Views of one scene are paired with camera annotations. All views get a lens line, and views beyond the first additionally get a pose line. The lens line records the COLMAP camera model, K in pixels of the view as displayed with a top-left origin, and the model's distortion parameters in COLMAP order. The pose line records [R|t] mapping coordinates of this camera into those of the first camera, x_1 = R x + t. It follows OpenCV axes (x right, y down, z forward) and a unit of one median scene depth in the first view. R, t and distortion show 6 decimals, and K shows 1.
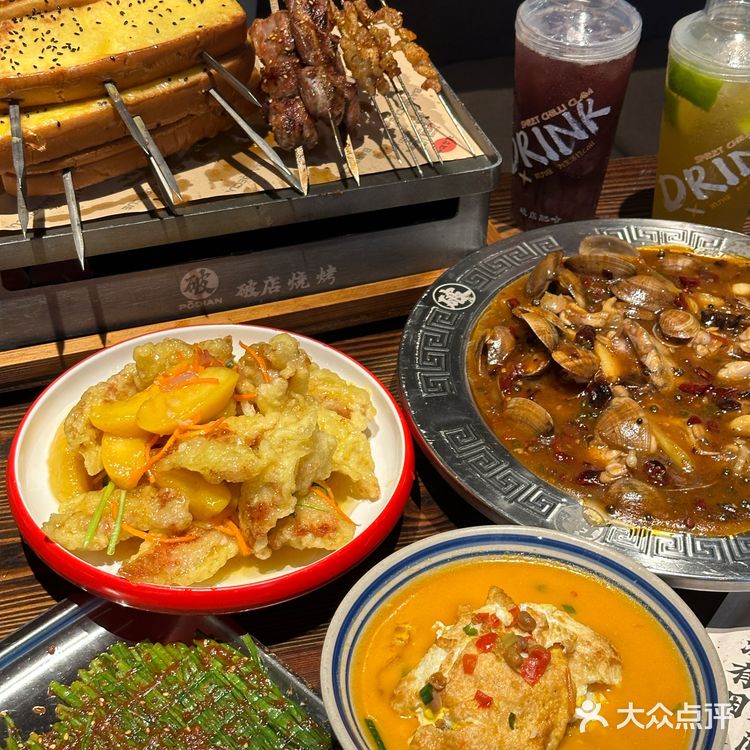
lens RADIAL K [[1481.2, 0, 376.5], [0, 1481.2, 403.2], [0, 0, 1]] dist [0.224858, -0.241282]
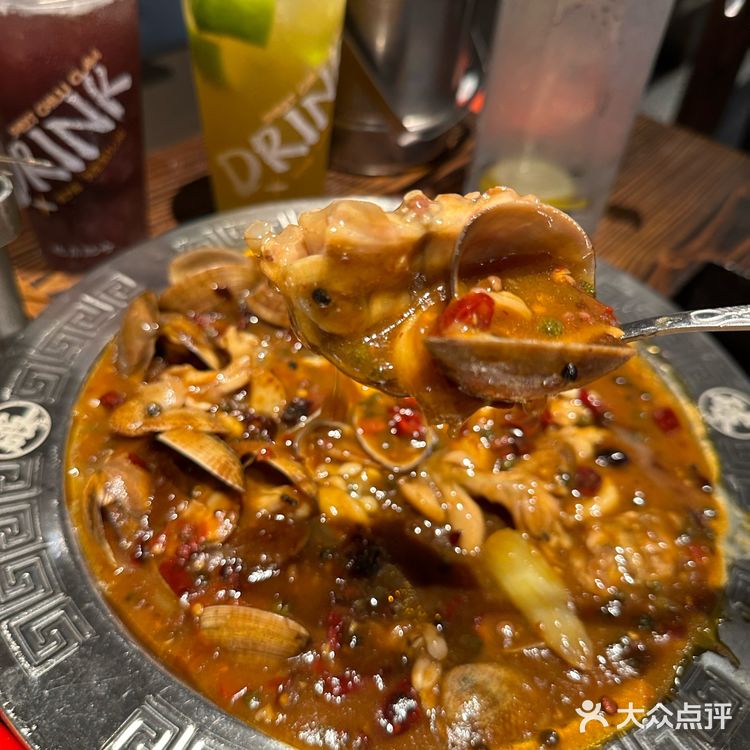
lens RADIAL K [[825.6, 0, 374.7], [0, 825.6, 405.3], [0, 0, 1]] dist [-0.071855, 0.024053]
pose [[0.842924, -0.368600, 0.391935, 0.050032], [0.323134, 0.929272, 0.178990, -0.090671], [-0.430190, -0.024228, 0.902413, 0.647060]]
